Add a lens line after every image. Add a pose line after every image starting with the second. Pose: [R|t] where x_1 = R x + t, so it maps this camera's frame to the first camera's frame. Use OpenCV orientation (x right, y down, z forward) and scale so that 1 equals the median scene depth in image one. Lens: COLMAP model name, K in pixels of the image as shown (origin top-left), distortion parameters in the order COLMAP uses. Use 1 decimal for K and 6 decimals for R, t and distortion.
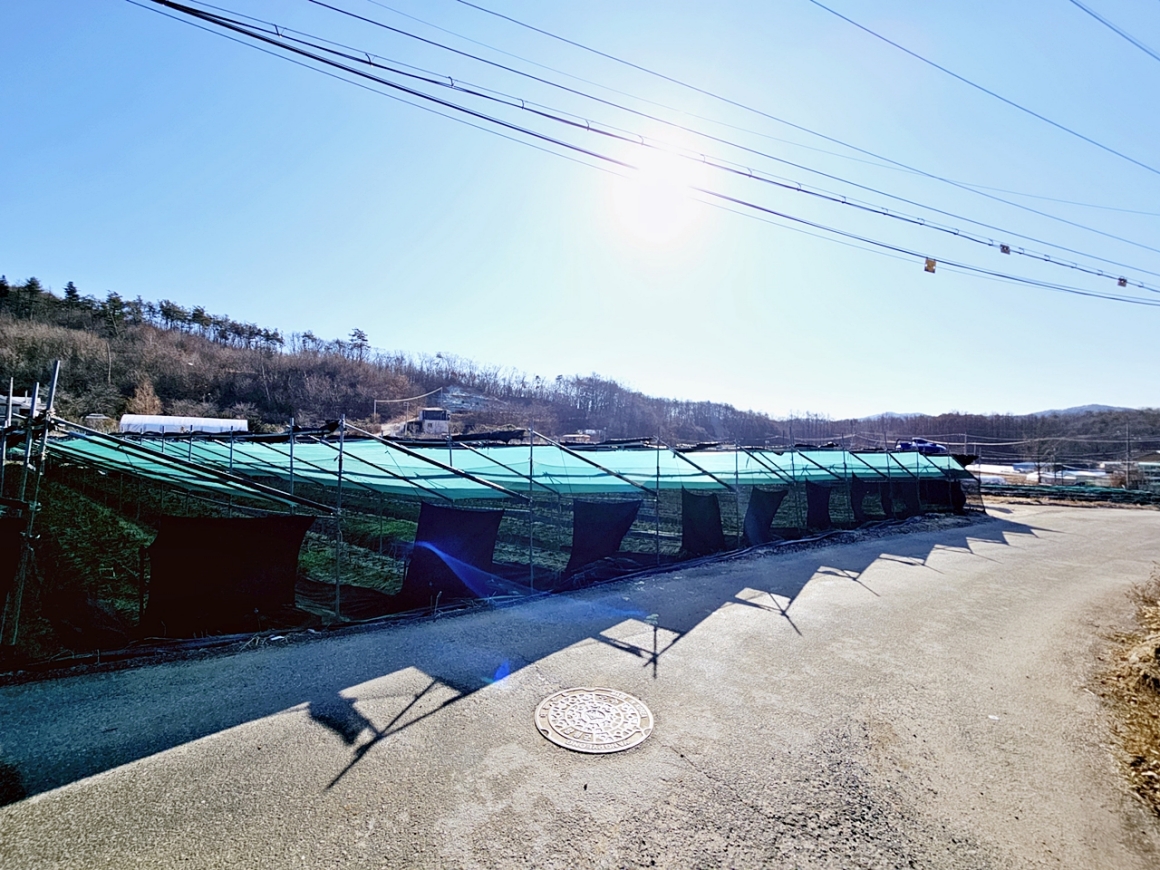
lens RADIAL K [[473.0, 0, 579.9], [0, 473.0, 436.6], [0, 0, 1]] dist [-0.003603, 0.000242]
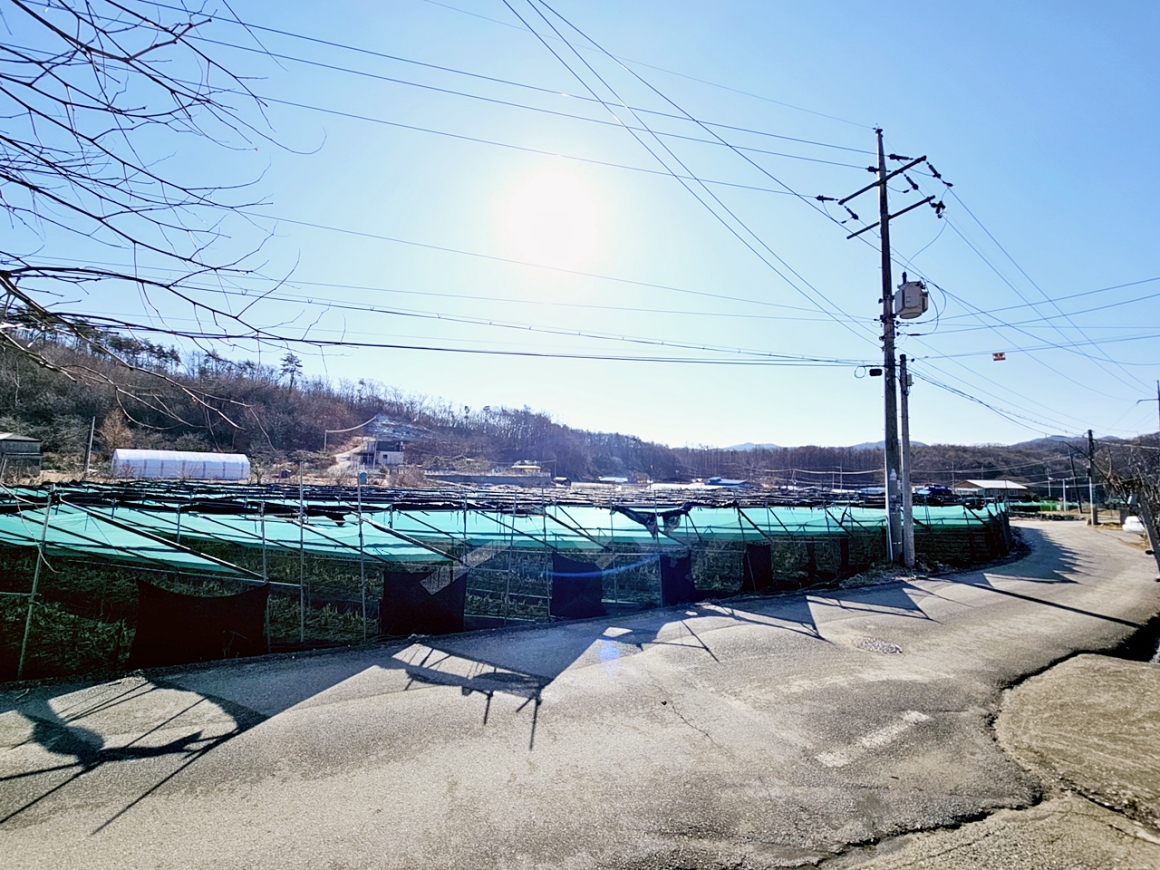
lens RADIAL K [[471.9, 0, 580.0], [0, 471.9, 435.0], [0, 0, 1]] dist [0.000691, 0.000006]
pose [[0.970790, 0.017442, 0.239294, -0.138978], [-0.003191, 0.998205, -0.059812, -0.010170], [-0.239908, 0.057302, 0.969103, -0.057274]]
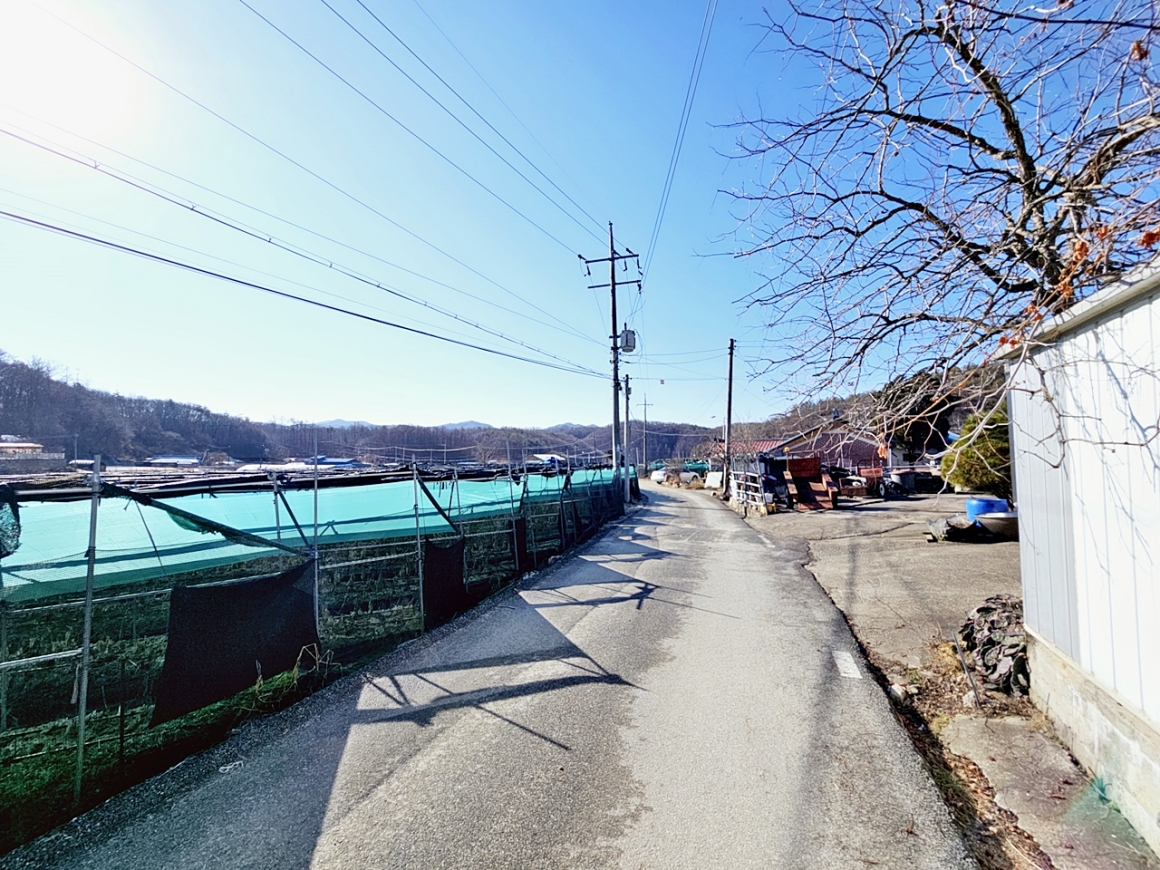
lens RADIAL K [[473.0, 0, 579.9], [0, 473.0, 436.6], [0, 0, 1]] dist [-0.003603, 0.000242]
pose [[0.489665, 0.015858, 0.871766, -0.186077], [-0.007046, 0.999874, -0.014231, -0.009611], [-0.871882, 0.000825, 0.489715, -0.046749]]
